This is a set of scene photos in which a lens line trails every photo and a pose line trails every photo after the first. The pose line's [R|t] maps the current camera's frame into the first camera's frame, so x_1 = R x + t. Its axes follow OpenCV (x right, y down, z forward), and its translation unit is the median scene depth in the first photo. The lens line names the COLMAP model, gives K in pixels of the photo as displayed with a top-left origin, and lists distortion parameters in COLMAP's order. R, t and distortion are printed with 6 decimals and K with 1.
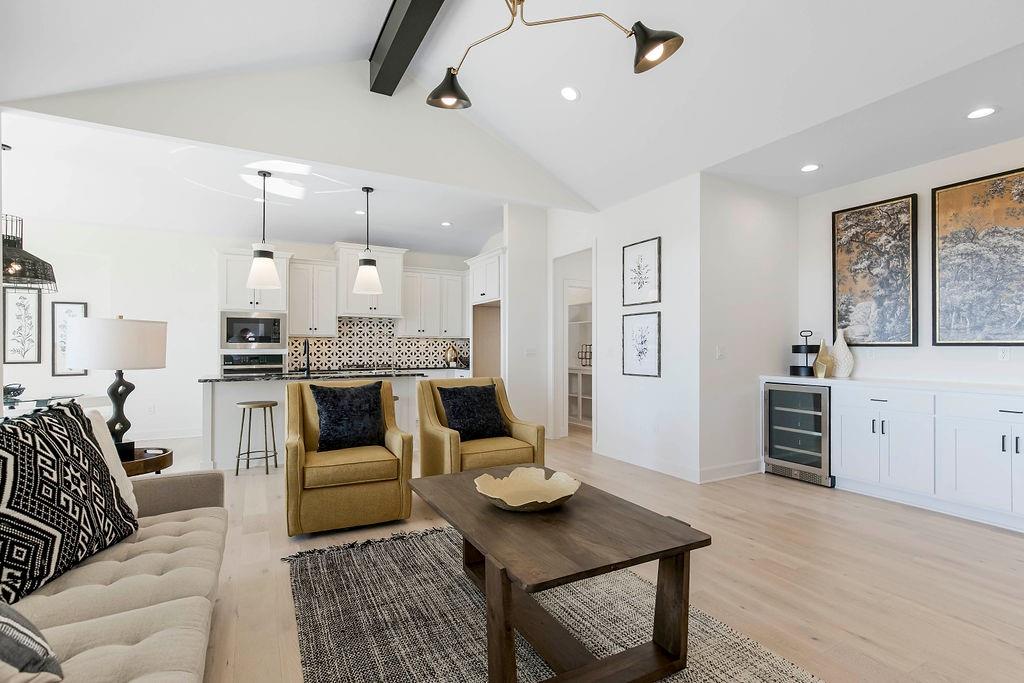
lens RADIAL K [[495.4, 0, 526.0], [0, 495.4, 342.3], [0, 0, 1]] dist [0.001875, 0.001249]
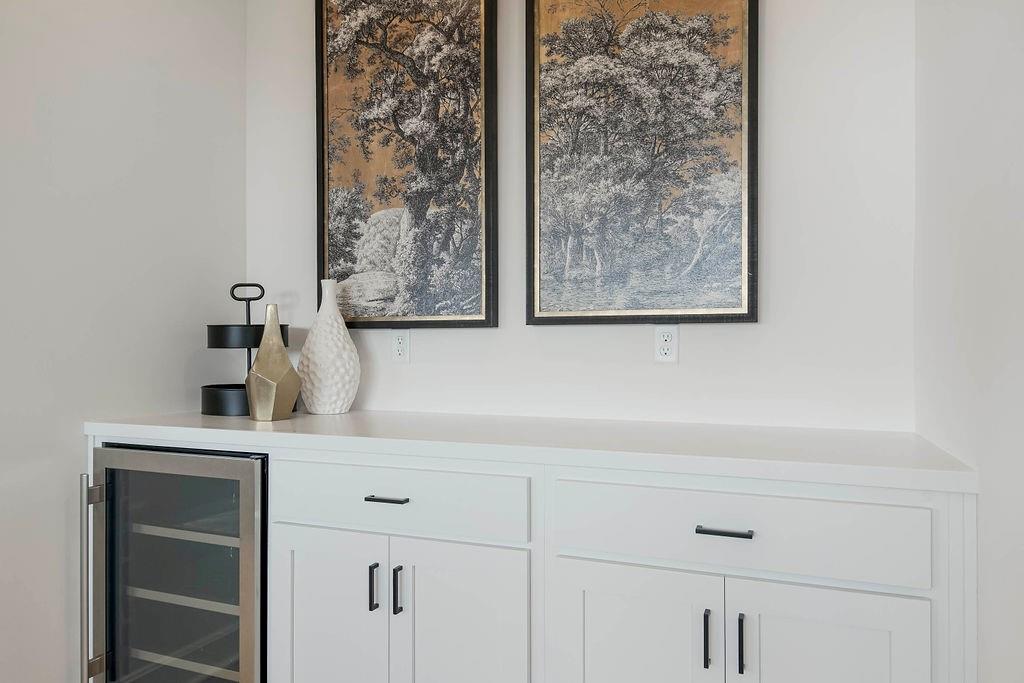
lens RADIAL K [[718.9, 0, 512.0], [0, 718.9, 341.5], [0, 0, 1]] dist [-0.000246, -0.000019]
pose [[0.788934, 0.001294, 0.614476, 0.441781], [-0.002597, 0.999996, 0.001228, 0.017903], [-0.614472, -0.002565, 0.788934, 0.535808]]
